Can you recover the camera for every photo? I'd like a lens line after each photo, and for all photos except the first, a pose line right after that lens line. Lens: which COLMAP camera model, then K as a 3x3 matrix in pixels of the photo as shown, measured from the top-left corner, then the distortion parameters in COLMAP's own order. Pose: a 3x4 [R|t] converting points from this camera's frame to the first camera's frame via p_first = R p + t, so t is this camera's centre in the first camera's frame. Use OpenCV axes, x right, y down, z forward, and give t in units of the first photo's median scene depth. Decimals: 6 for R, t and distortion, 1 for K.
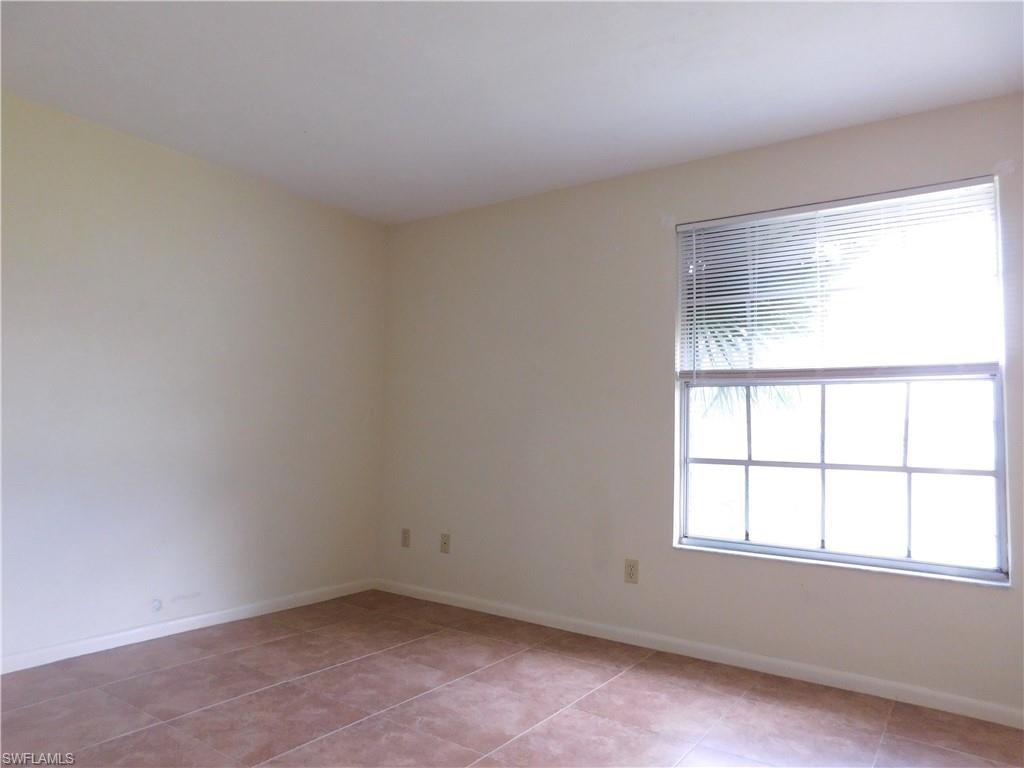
lens RADIAL K [[690.7, 0, 512.0], [0, 690.7, 384.0], [0, 0, 1]] dist [-0.065888, 0.001899]
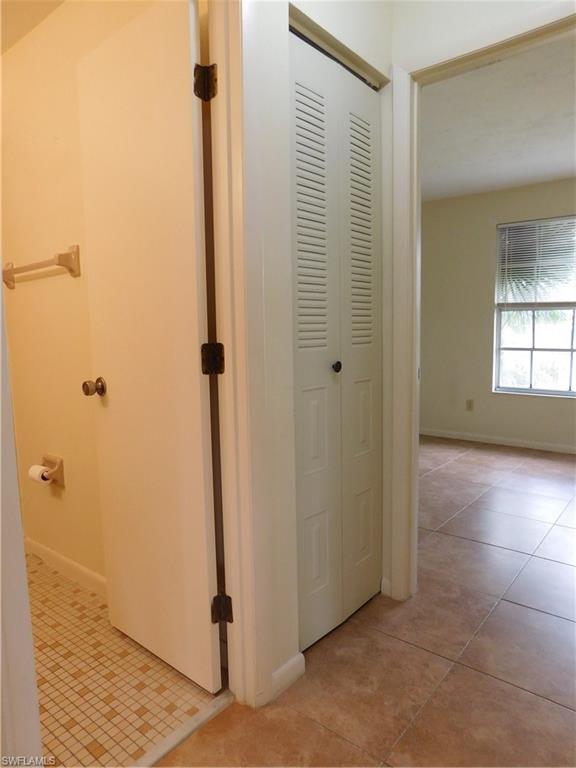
lens RADIAL K [[510.8, 0, 288.0], [0, 510.8, 384.0], [0, 0, 1]] dist [-0.059551, 0.056168]
pose [[0.996896, -0.026163, -0.074256, -0.252287], [0.038719, 0.984152, 0.173048, -0.066793], [0.068552, -0.175386, 0.982110, -0.498110]]
